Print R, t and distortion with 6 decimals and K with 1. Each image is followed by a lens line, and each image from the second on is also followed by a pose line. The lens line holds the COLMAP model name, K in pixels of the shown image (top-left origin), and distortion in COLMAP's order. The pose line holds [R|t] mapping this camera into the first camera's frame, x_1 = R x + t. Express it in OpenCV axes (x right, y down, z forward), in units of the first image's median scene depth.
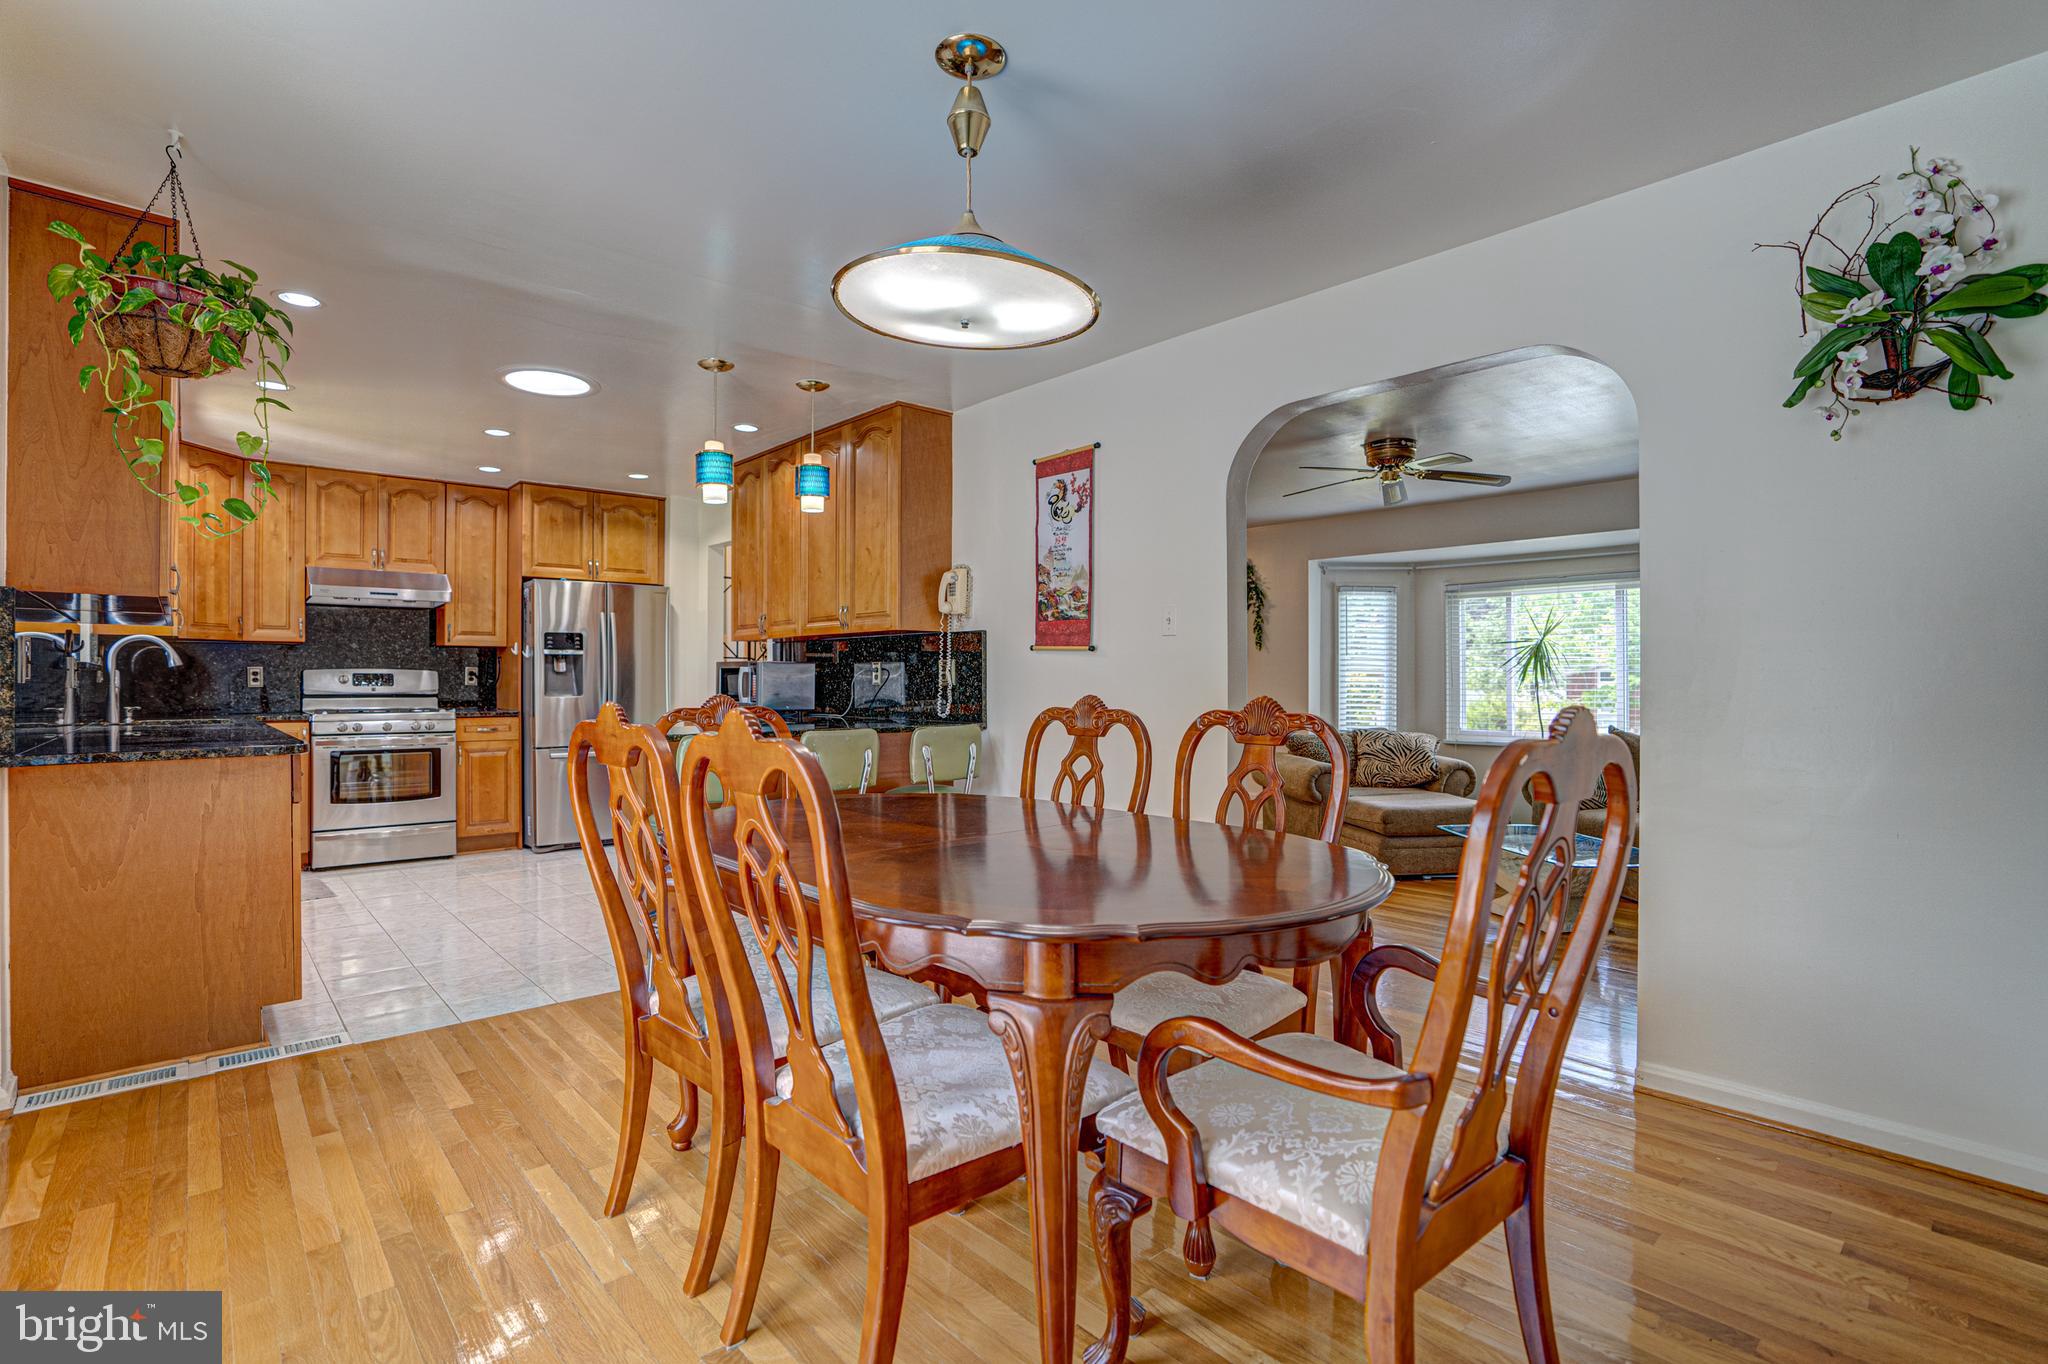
lens RADIAL K [[959.1, 0, 1027.3], [0, 959.1, 687.9], [0, 0, 1]] dist [-0.043501, 0.008152]
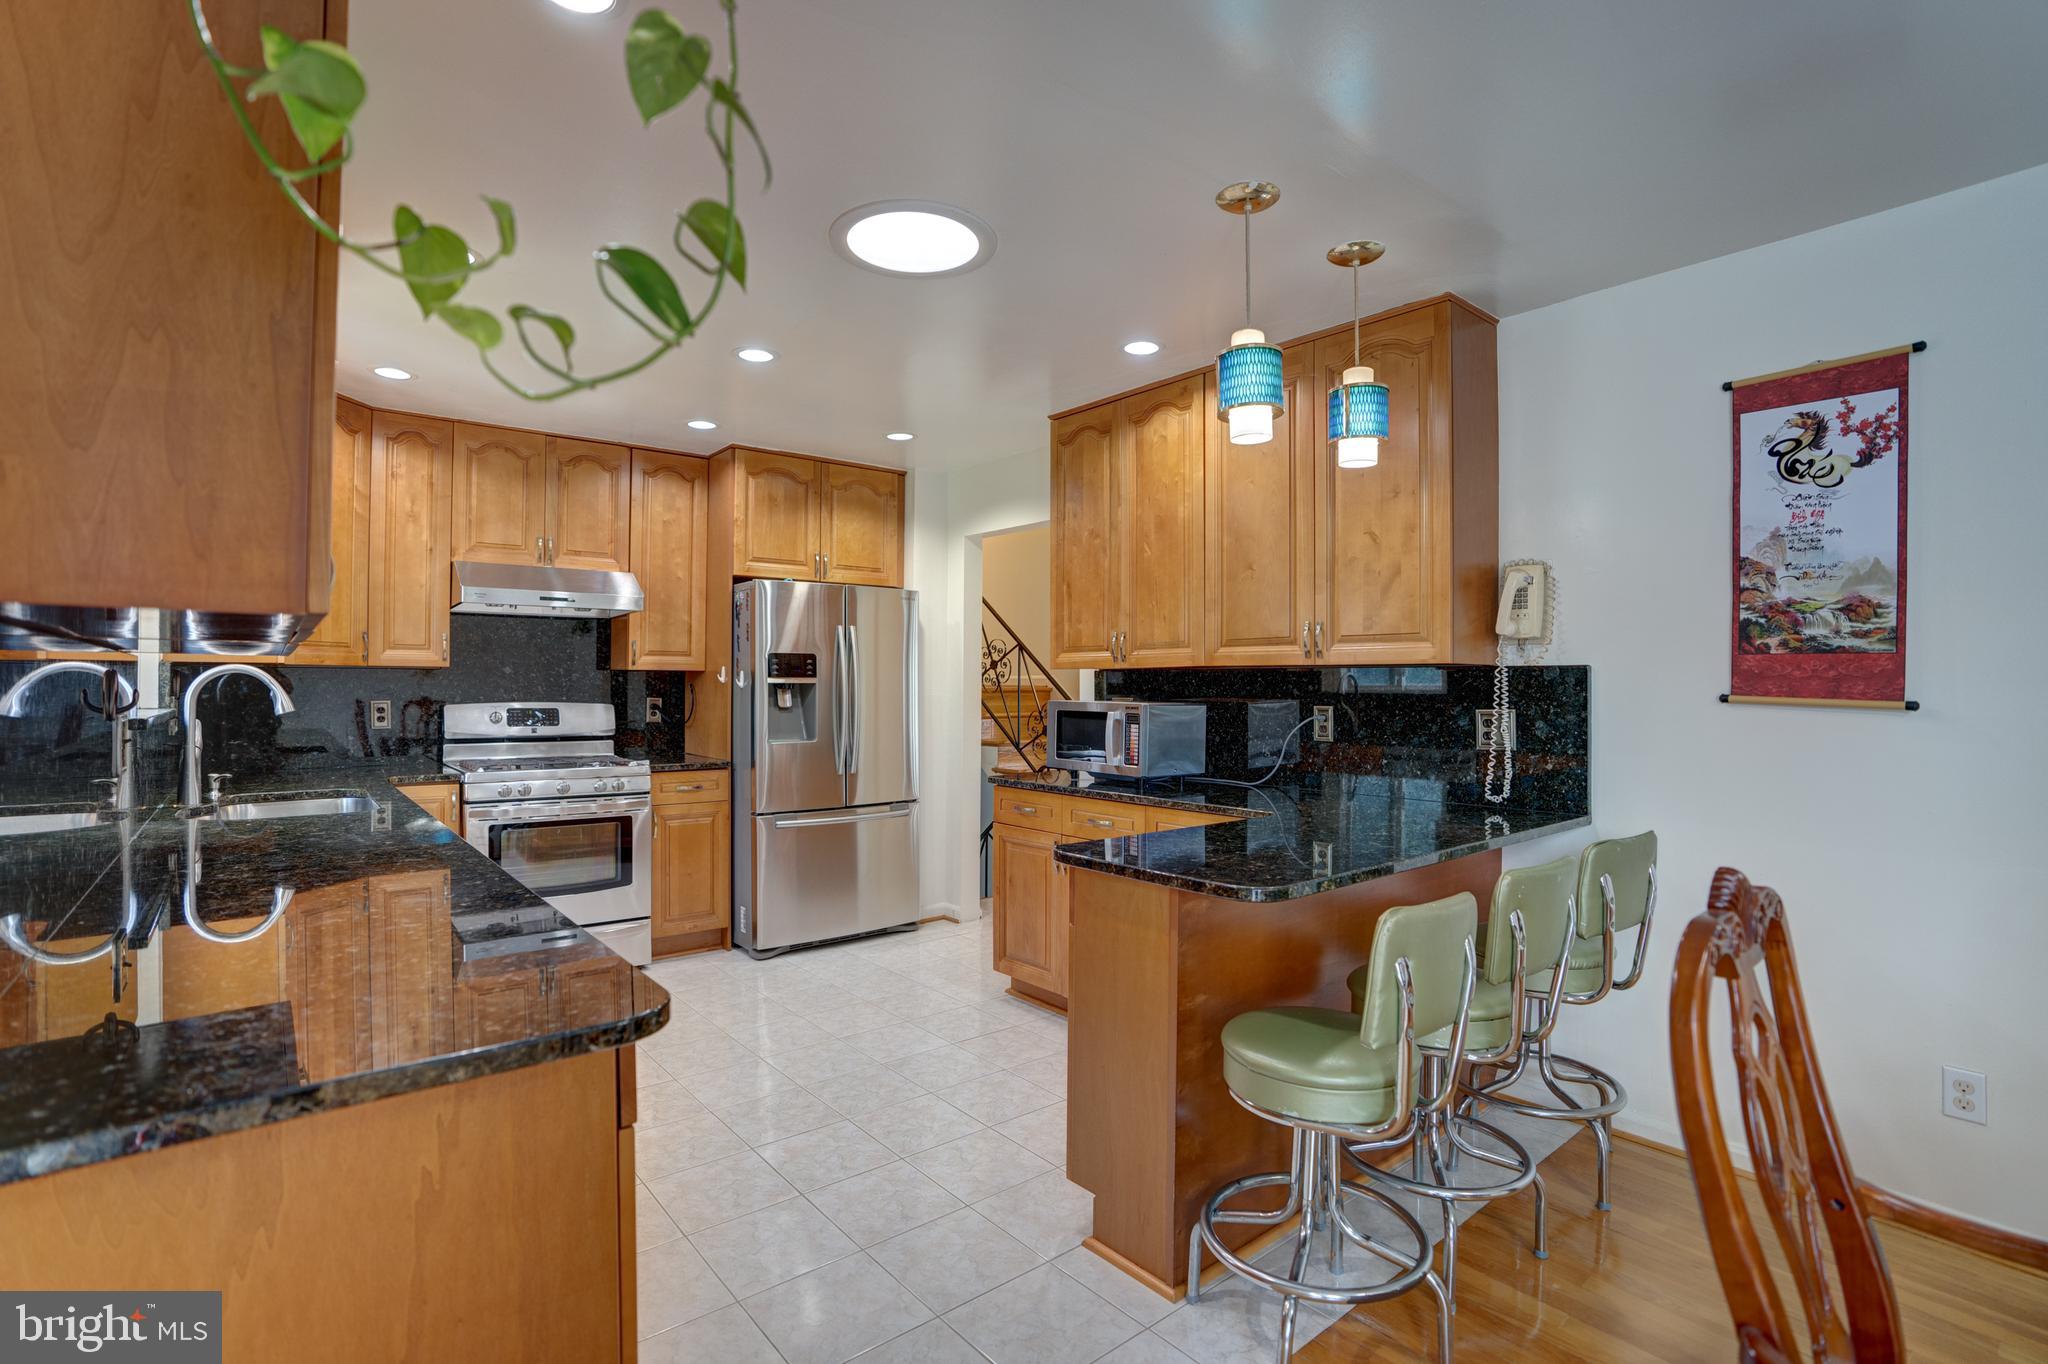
lens RADIAL K [[959.1, 0, 1015.4], [0, 959.1, 683.8], [0, 0, 1]] dist [-0.043501, 0.008152]
pose [[0.998687, 0.005776, -0.050896, -0.307086], [-0.006133, 0.999958, -0.006859, -0.034121], [0.050854, 0.007162, 0.998680, 0.306687]]
